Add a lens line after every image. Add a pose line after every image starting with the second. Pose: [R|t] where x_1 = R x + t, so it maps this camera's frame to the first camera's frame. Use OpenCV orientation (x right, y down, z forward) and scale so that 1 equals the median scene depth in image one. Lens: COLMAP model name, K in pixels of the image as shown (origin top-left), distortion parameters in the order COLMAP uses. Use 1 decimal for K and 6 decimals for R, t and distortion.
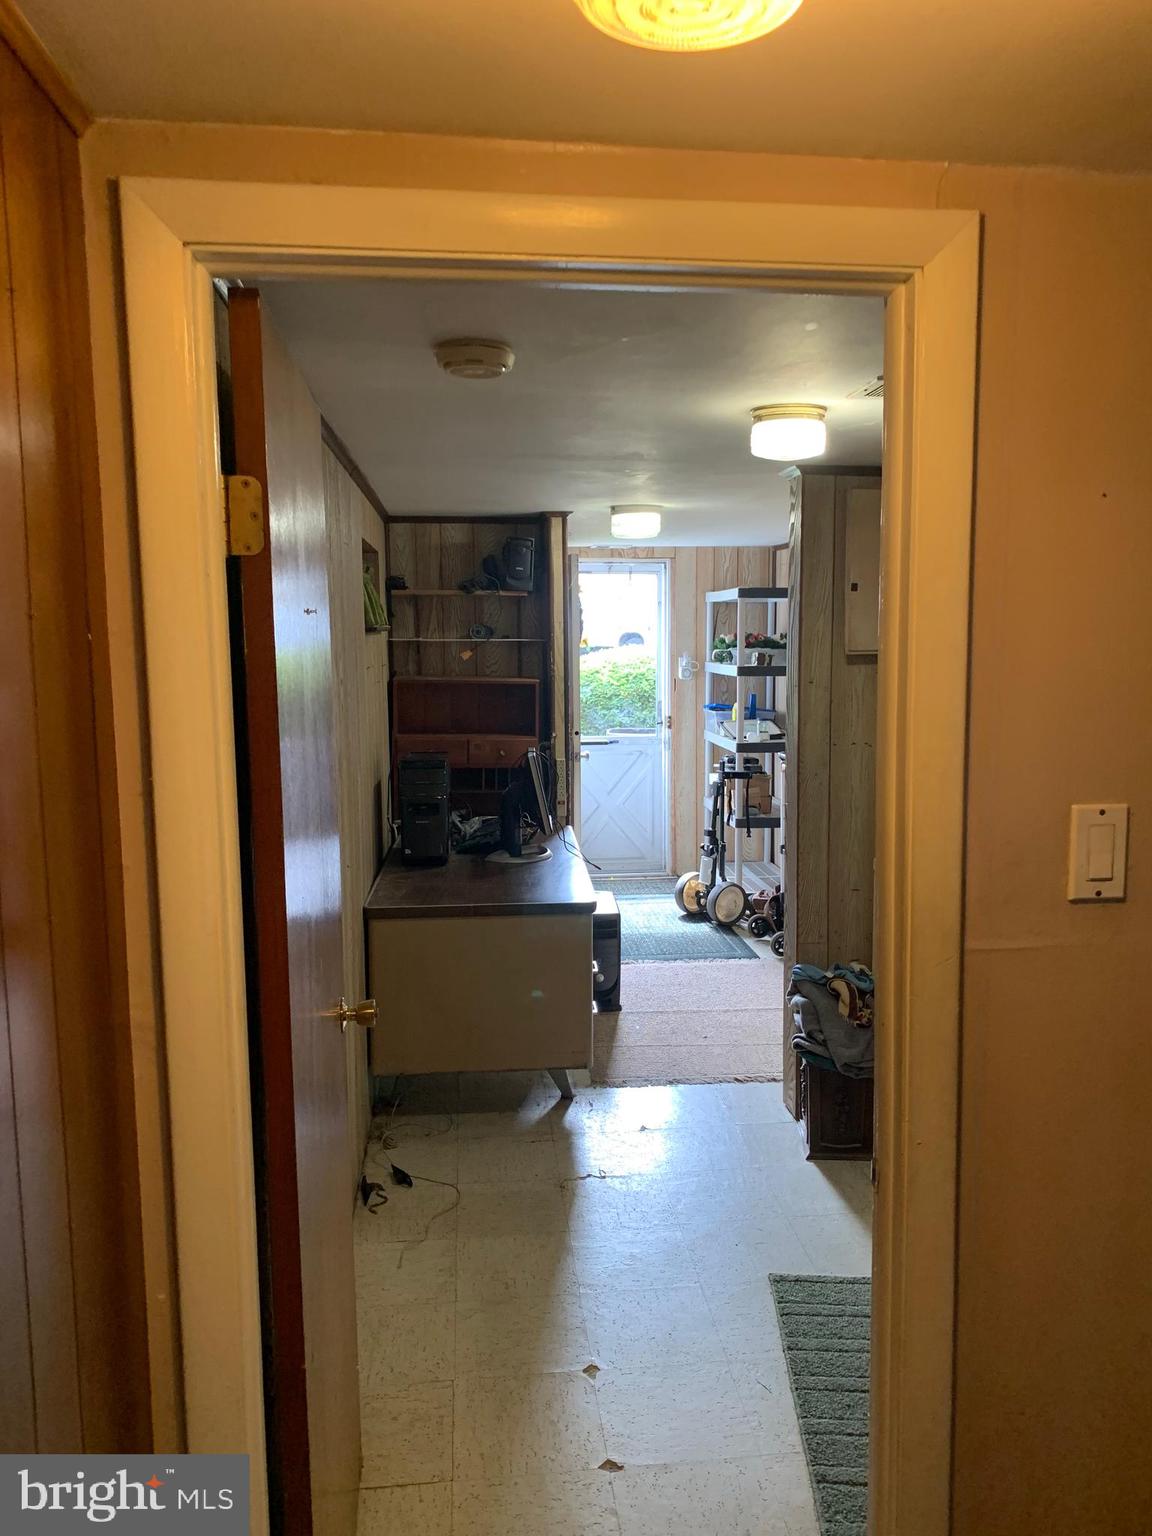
lens RADIAL K [[1155.3, 0, 605.6], [0, 1155.3, 741.7], [0, 0, 1]] dist [0.123150, -0.212042]
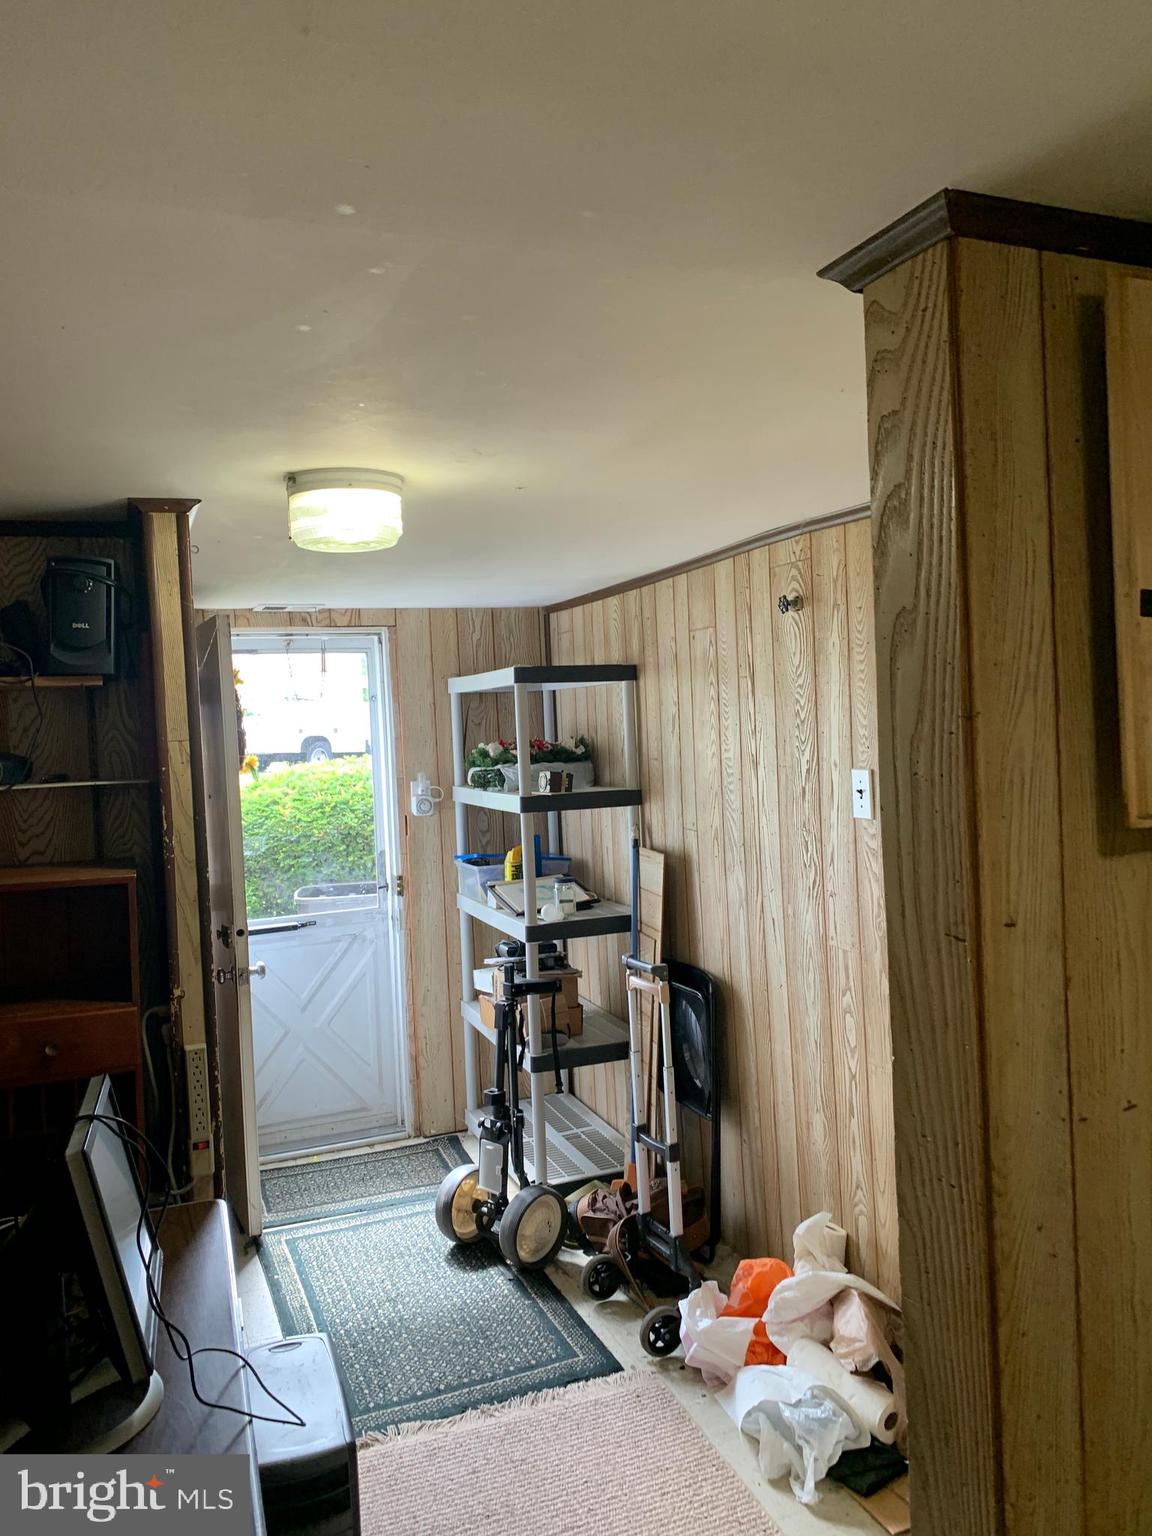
lens RADIAL K [[1155.3, 0, 605.6], [0, 1155.3, 741.7], [0, 0, 1]] dist [0.123150, -0.212042]
pose [[0.963003, -0.044662, 0.265766, -0.001137], [0.066430, 0.995081, -0.073485, -0.045628], [-0.261176, 0.088421, 0.961233, 0.404065]]
